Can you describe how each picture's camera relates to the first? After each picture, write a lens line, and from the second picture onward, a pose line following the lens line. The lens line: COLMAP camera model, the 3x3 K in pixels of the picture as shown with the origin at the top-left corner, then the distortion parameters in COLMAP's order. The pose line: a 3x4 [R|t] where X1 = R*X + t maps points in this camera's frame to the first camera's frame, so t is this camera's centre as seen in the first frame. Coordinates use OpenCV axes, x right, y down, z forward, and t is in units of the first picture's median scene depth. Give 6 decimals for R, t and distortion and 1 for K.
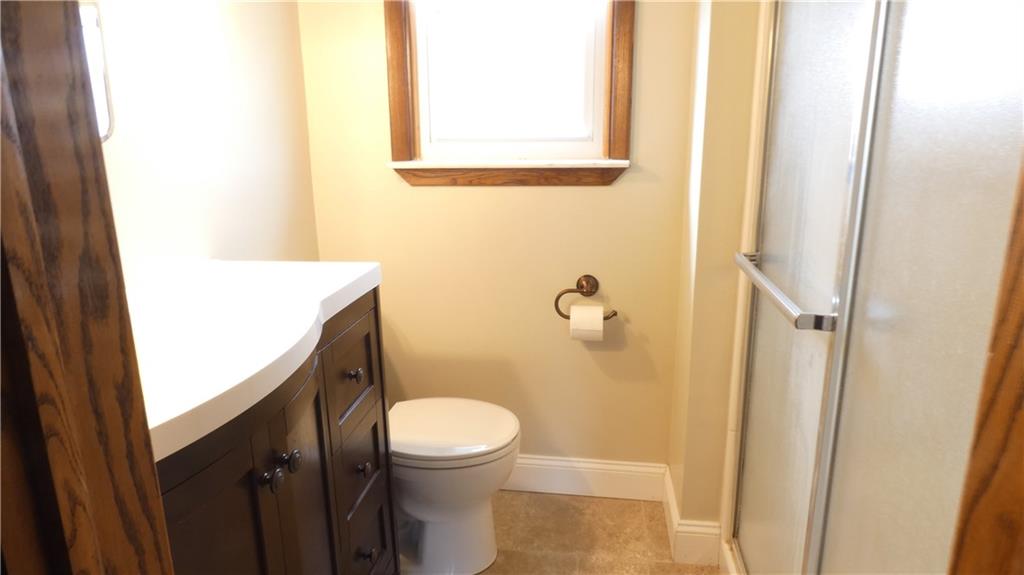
lens RADIAL K [[620.0, 0, 513.7], [0, 620.0, 287.1], [0, 0, 1]] dist [0.054083, -0.000336]
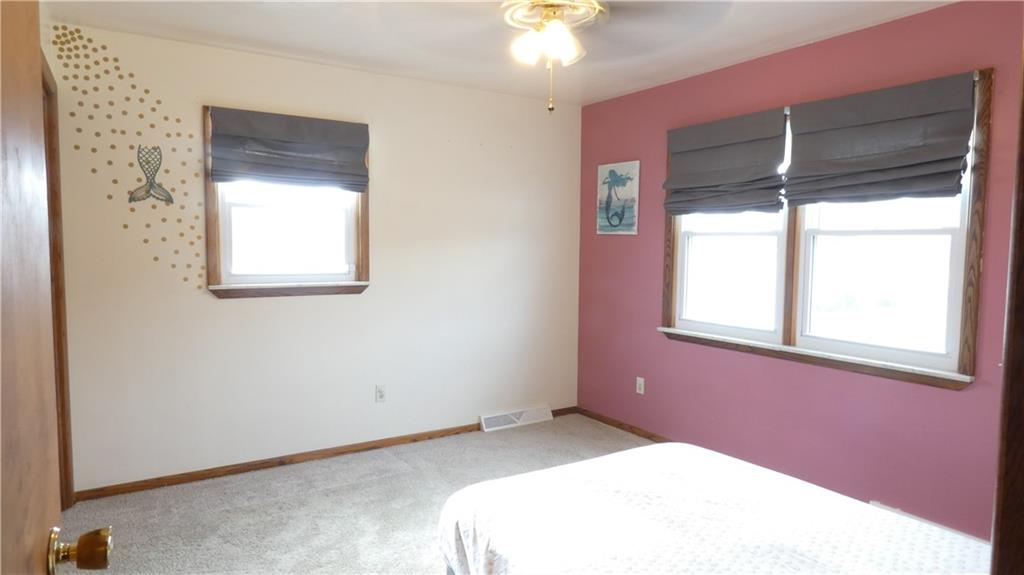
lens RADIAL K [[620.0, 0, 511.0], [0, 620.0, 285.8], [0, 0, 1]] dist [0.054083, -0.000336]
pose [[0.758648, -0.022584, 0.651109, -0.900112], [0.147194, 0.979500, -0.137531, 0.190923], [-0.634655, 0.200177, 0.746419, -0.983446]]
